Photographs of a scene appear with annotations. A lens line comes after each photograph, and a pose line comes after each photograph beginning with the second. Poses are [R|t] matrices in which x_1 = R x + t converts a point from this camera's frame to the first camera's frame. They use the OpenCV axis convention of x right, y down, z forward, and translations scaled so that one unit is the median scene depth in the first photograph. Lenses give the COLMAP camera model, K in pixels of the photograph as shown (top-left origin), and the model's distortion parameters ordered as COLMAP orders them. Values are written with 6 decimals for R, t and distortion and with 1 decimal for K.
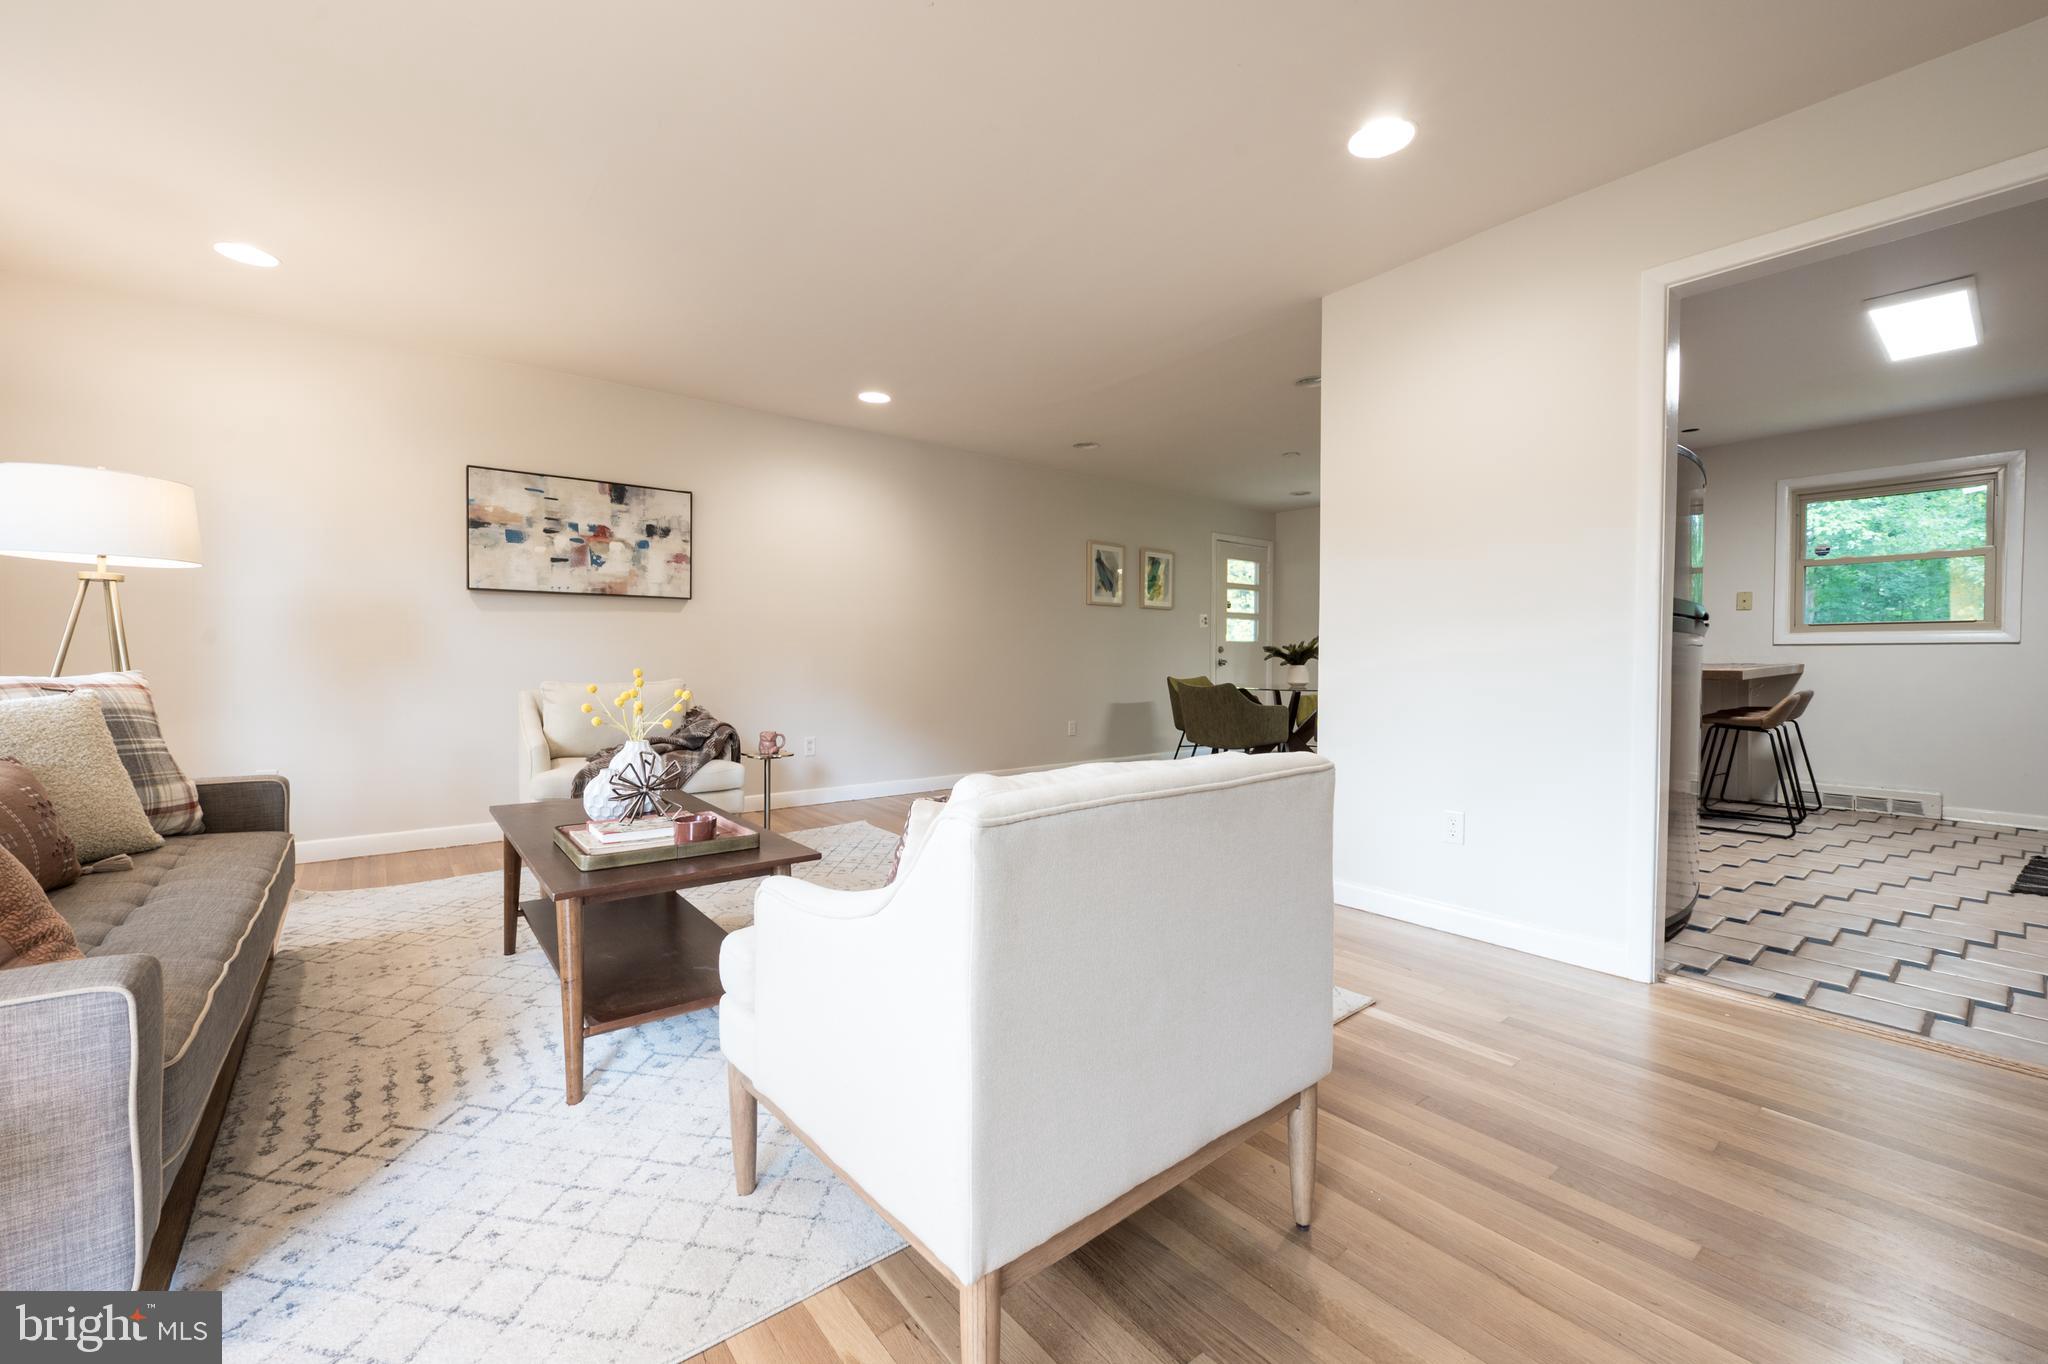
lens RADIAL K [[823.0, 0, 1037.9], [0, 823.0, 663.7], [0, 0, 1]] dist [-0.022508, 0.004954]
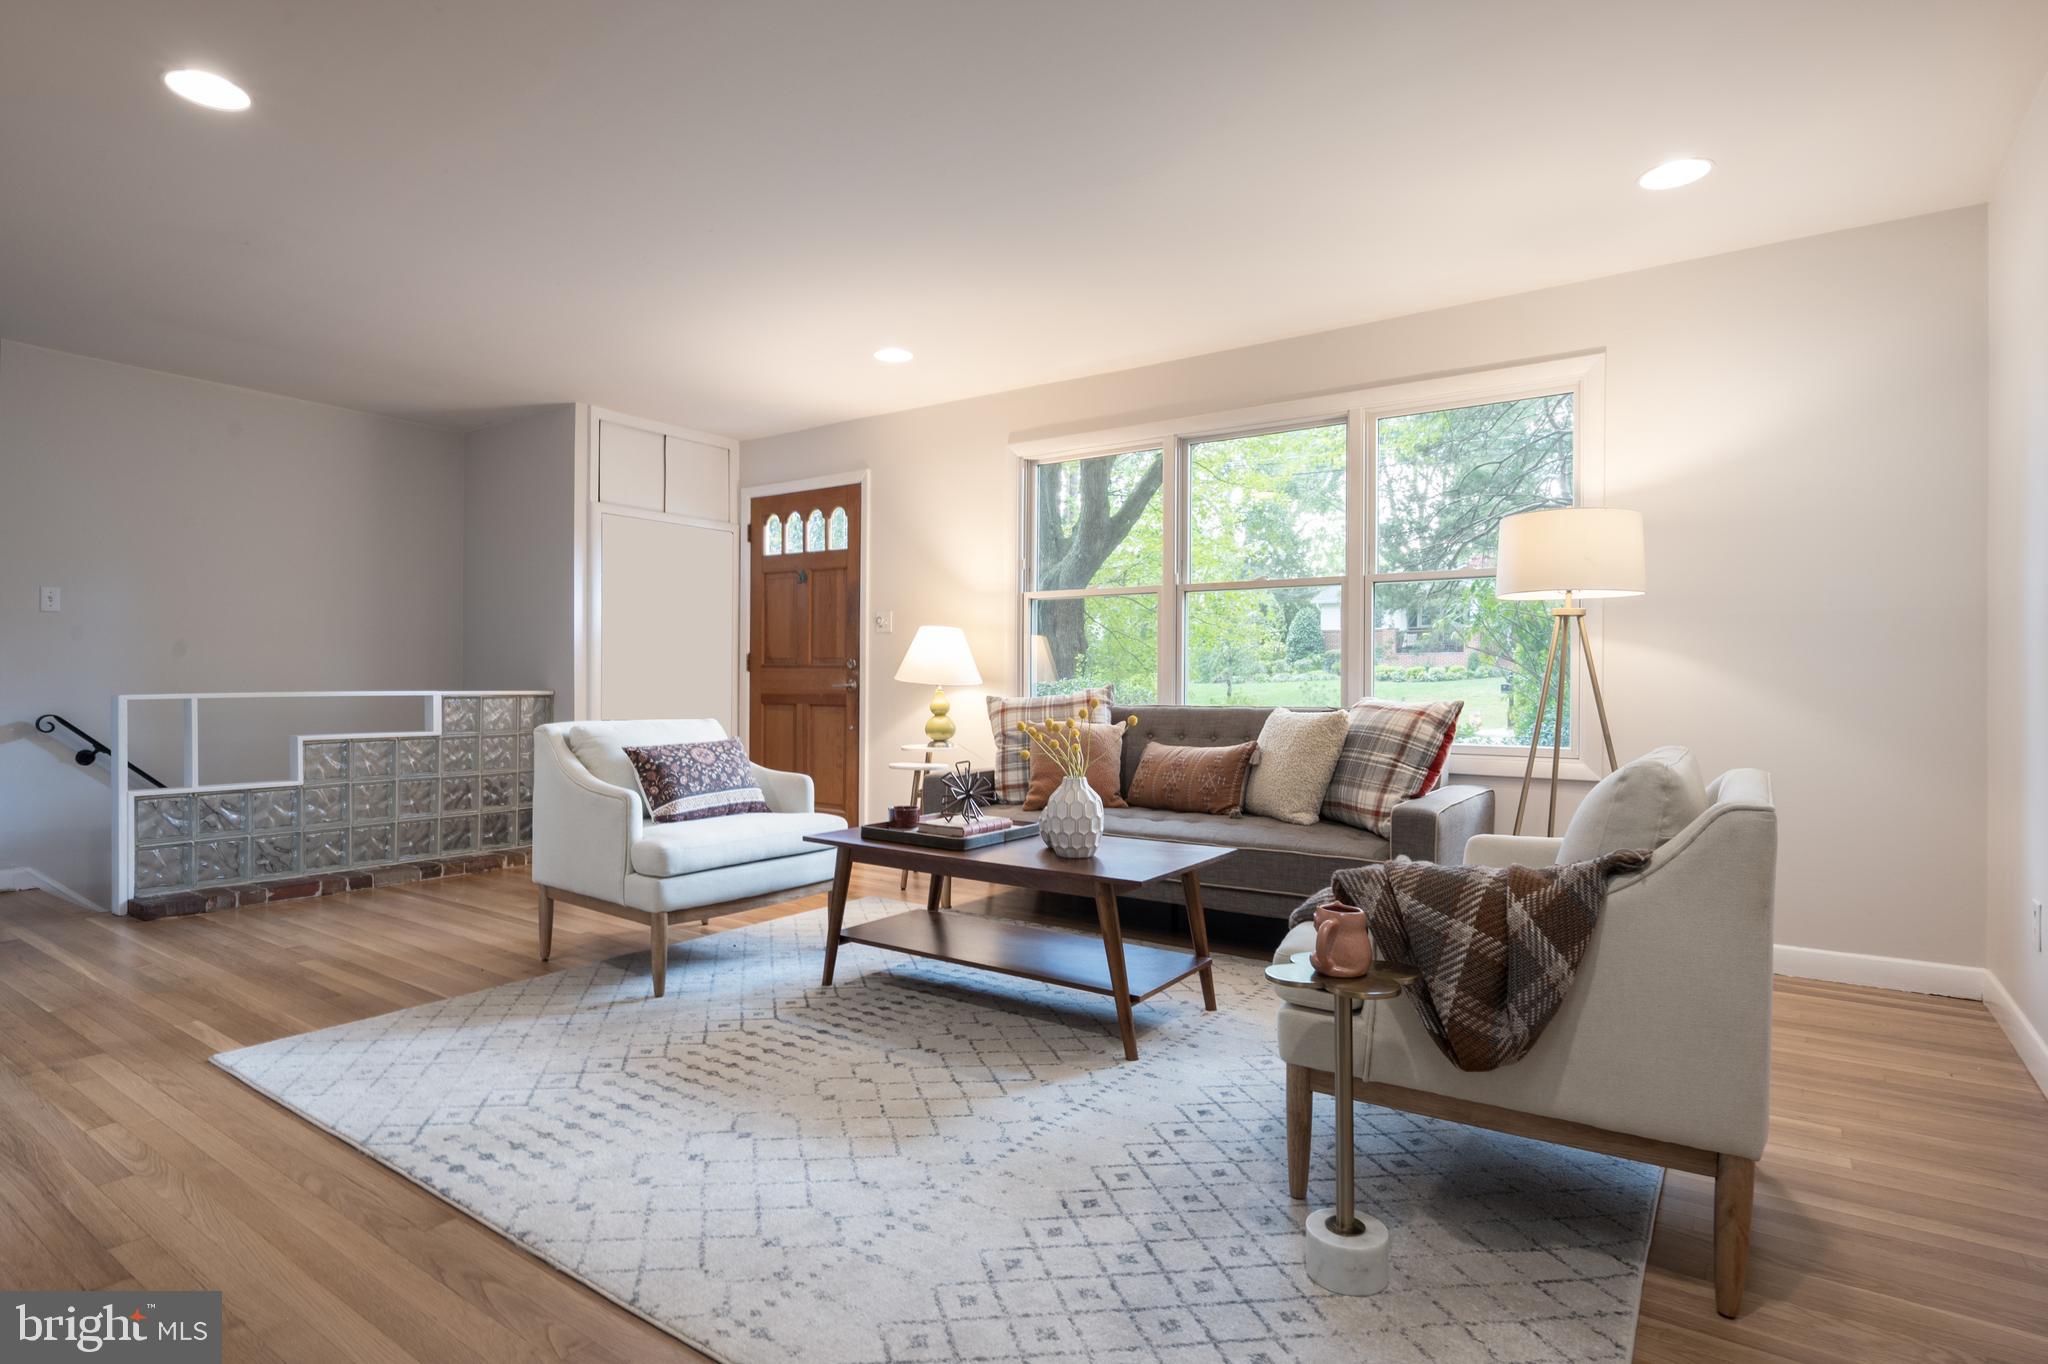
lens RADIAL K [[1044.0, 0, 993.5], [0, 1044.0, 675.1], [0, 0, 1]] dist [-0.002166, 0.000317]
pose [[-0.968296, -0.010683, -0.249577, -0.066380], [-0.012072, 0.999919, 0.004036, -0.013589], [0.249514, 0.006921, -0.968347, 1.214177]]
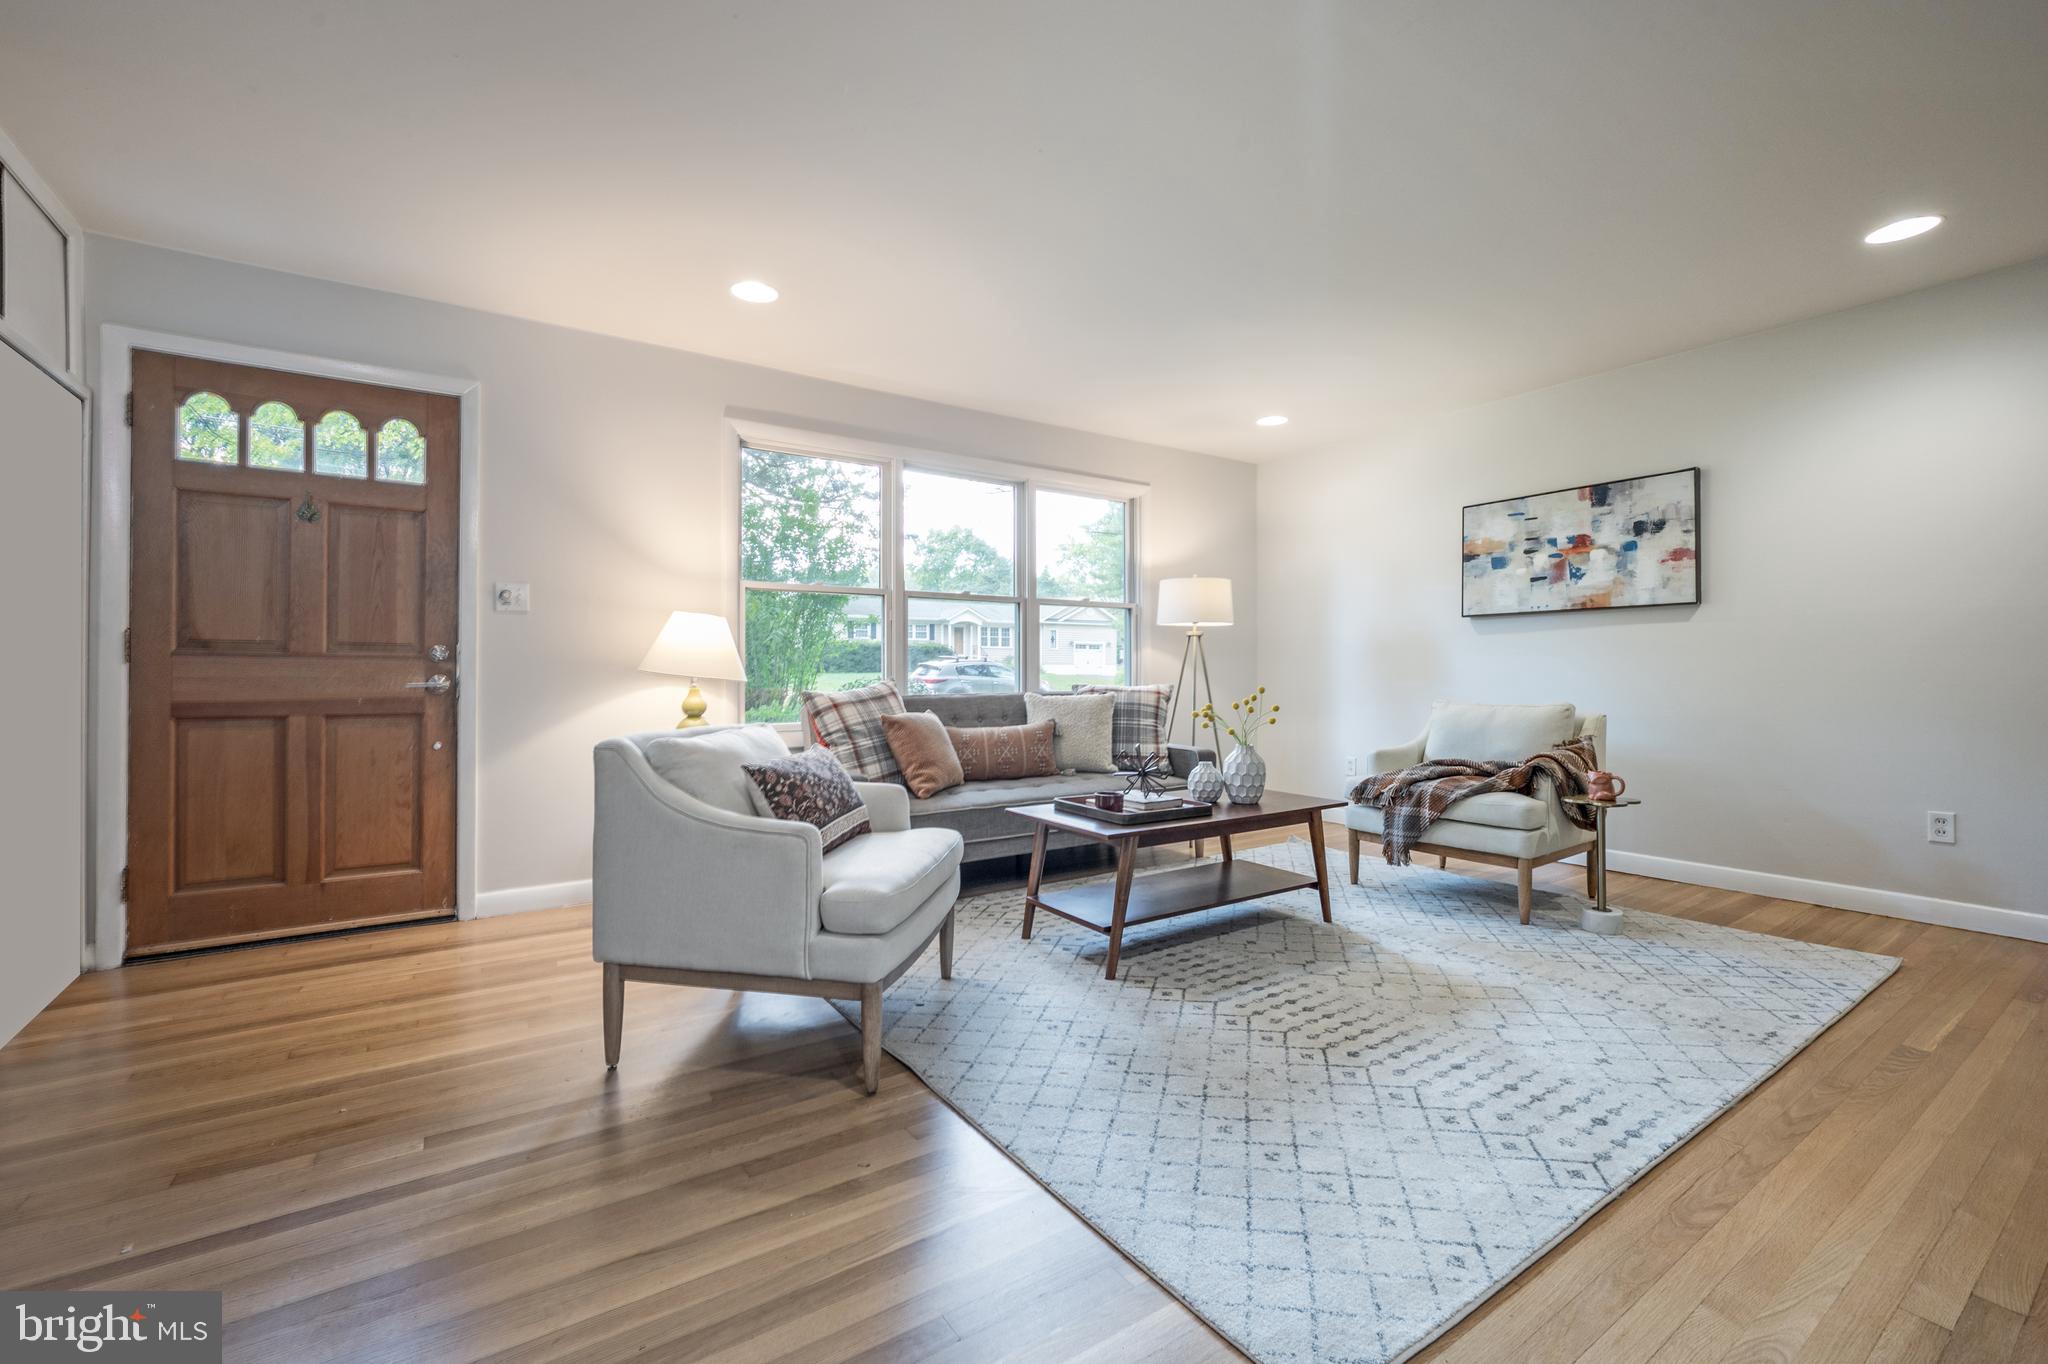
lens RADIAL K [[855.2, 0, 1014.4], [0, 855.2, 668.7], [0, 0, 1]] dist [-0.005807, -0.000038]
pose [[-0.101877, -0.009740, -0.994749, 0.479719], [-0.008244, 0.999926, -0.008946, -0.003806], [0.994763, 0.007289, -0.101950, 0.454430]]
